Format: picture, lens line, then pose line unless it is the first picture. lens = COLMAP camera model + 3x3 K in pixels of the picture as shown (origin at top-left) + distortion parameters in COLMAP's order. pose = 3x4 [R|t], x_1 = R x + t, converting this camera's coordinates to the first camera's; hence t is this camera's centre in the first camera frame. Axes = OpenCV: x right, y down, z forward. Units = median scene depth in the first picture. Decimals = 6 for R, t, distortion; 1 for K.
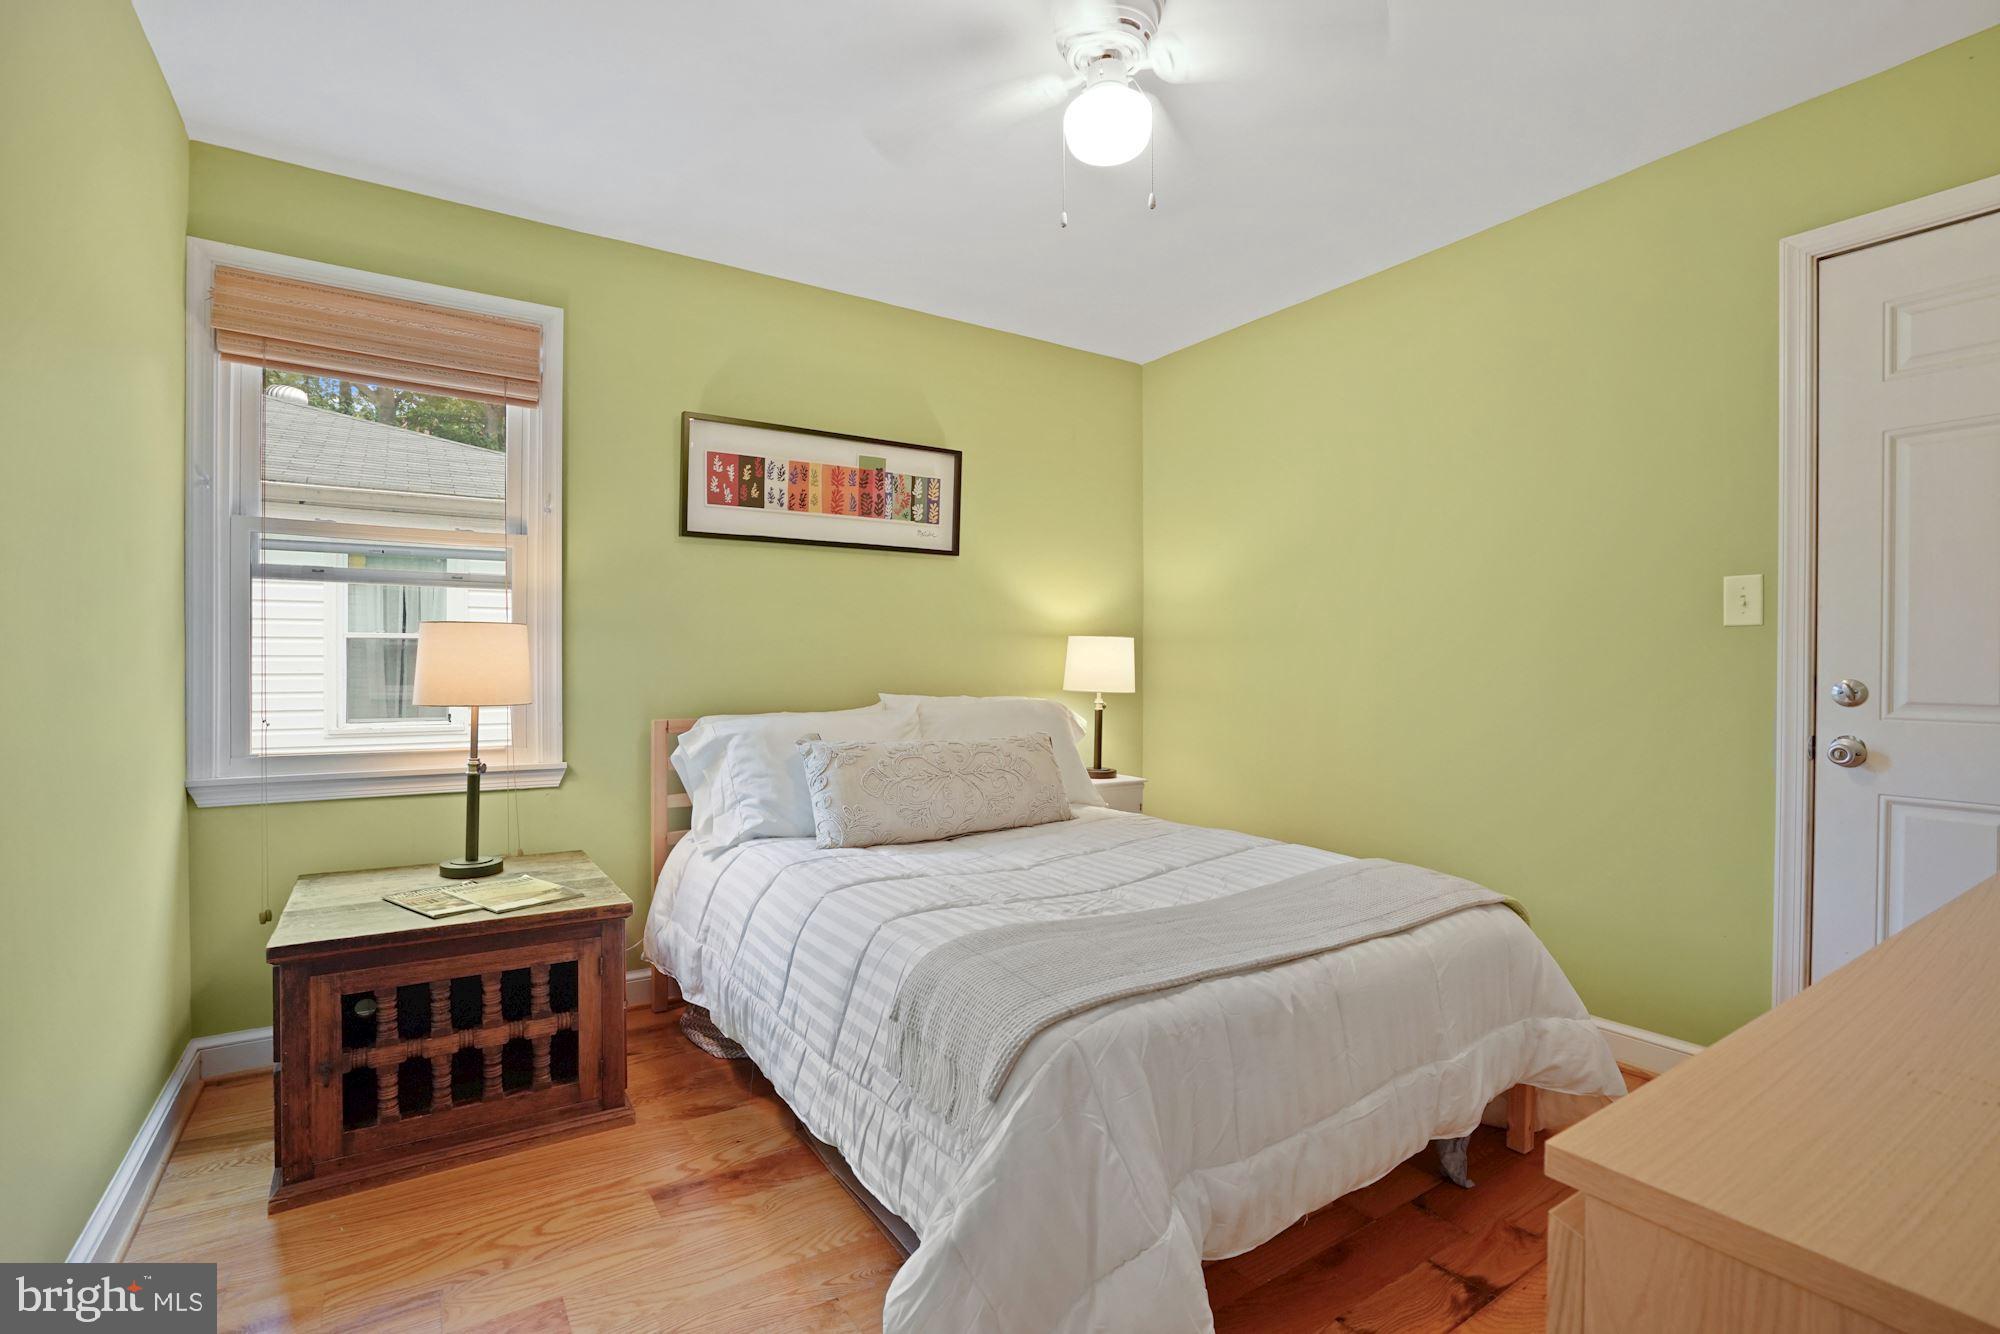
lens RADIAL K [[937.2, 0, 1012.5], [0, 937.2, 671.5], [0, 0, 1]] dist [-0.050412, 0.021702]
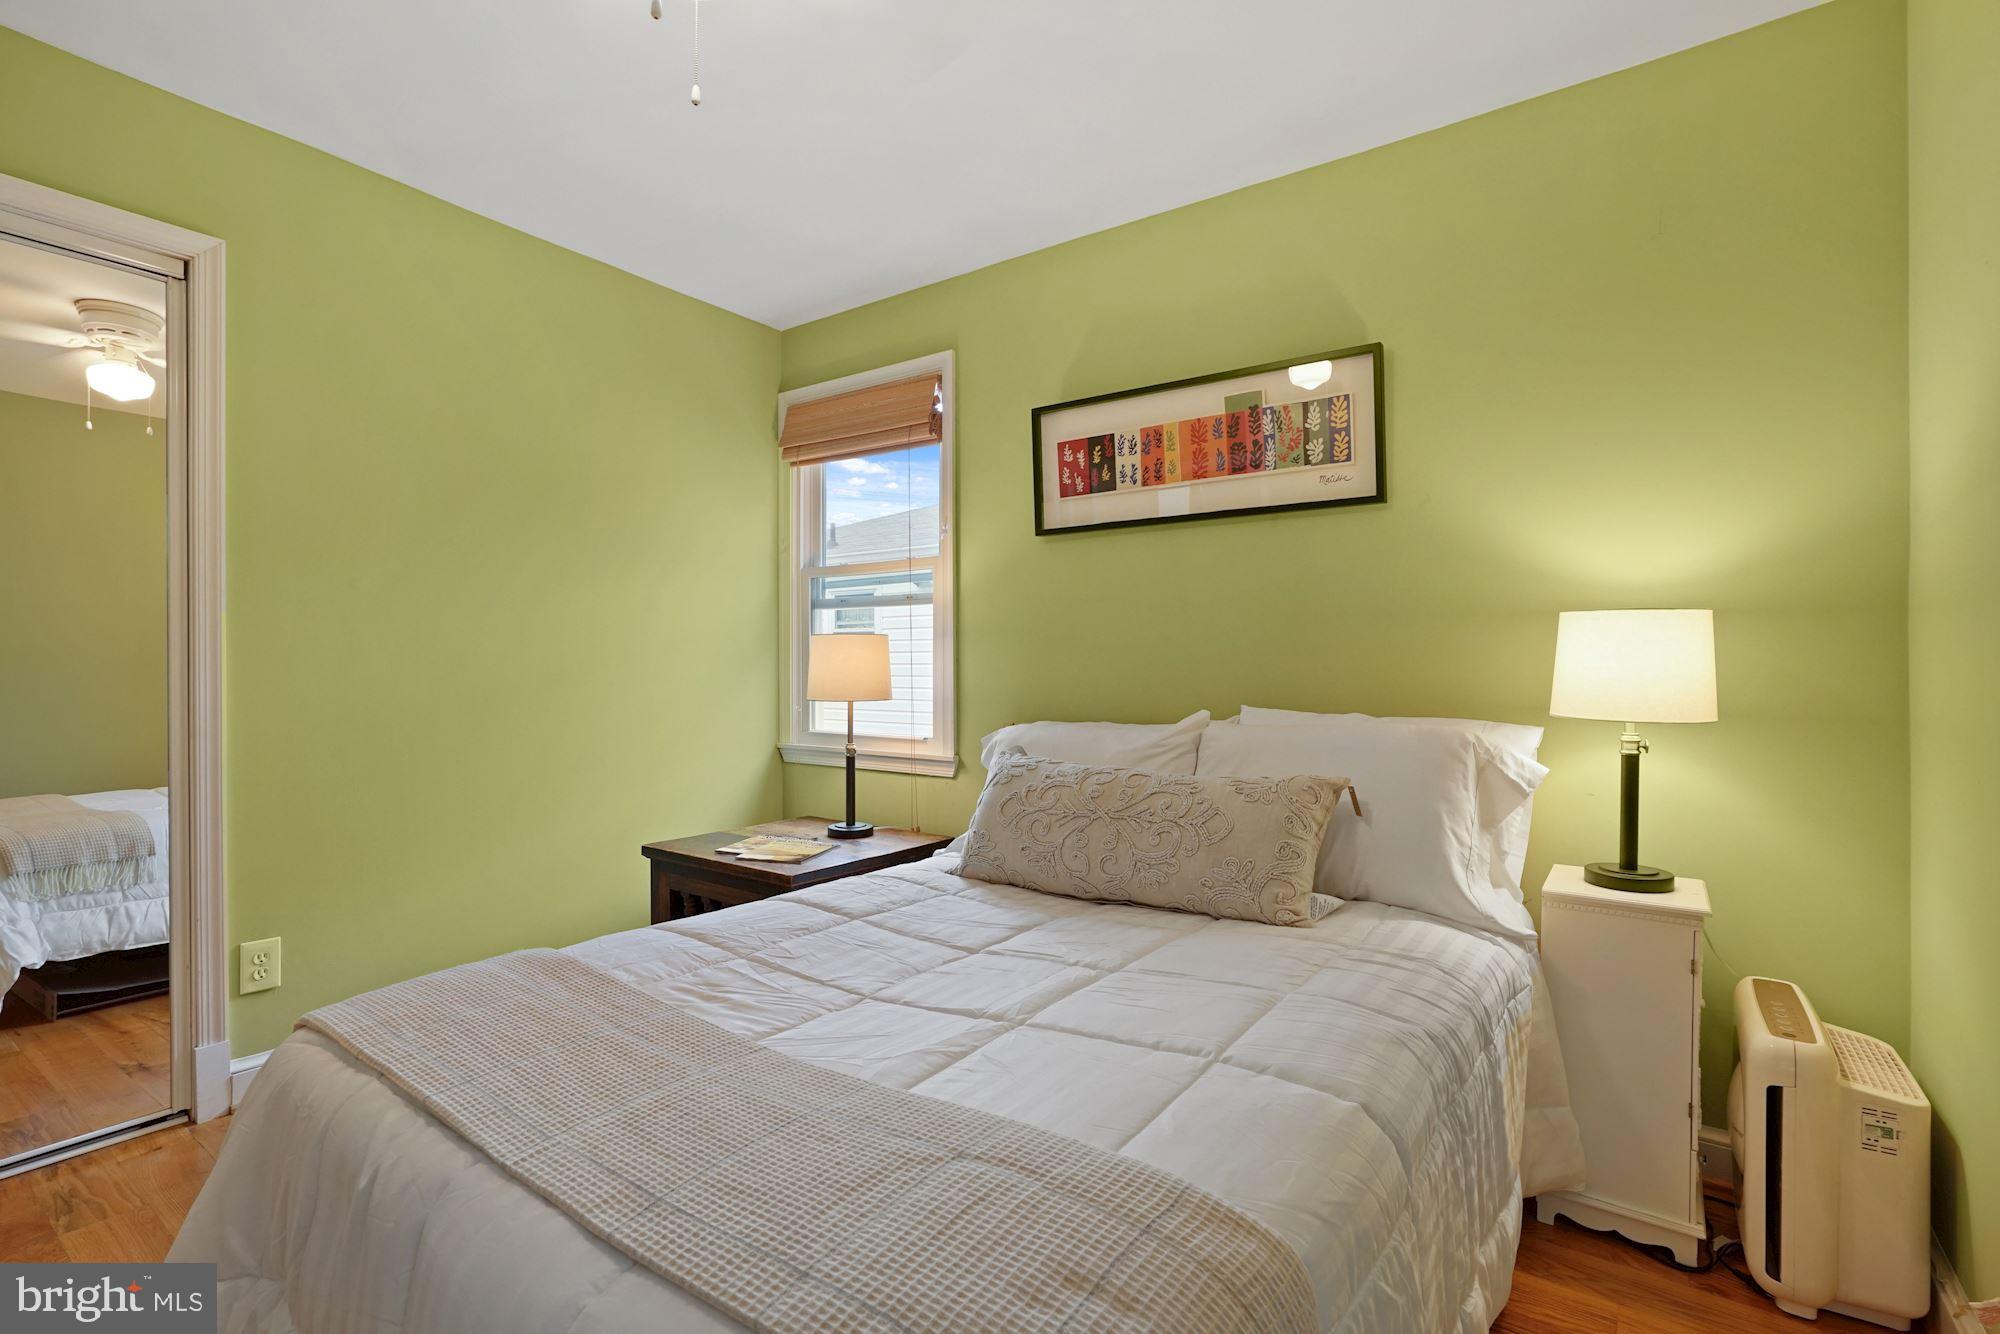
lens RADIAL K [[937.2, 0, 1004.9], [0, 937.2, 666.2], [0, 0, 1]] dist [-0.050412, 0.021702]
pose [[0.343541, -0.008176, -0.939102, 0.524534], [-0.010171, 0.999871, -0.012426, 0.003627], [0.939083, 0.013820, 0.343413, 0.596690]]
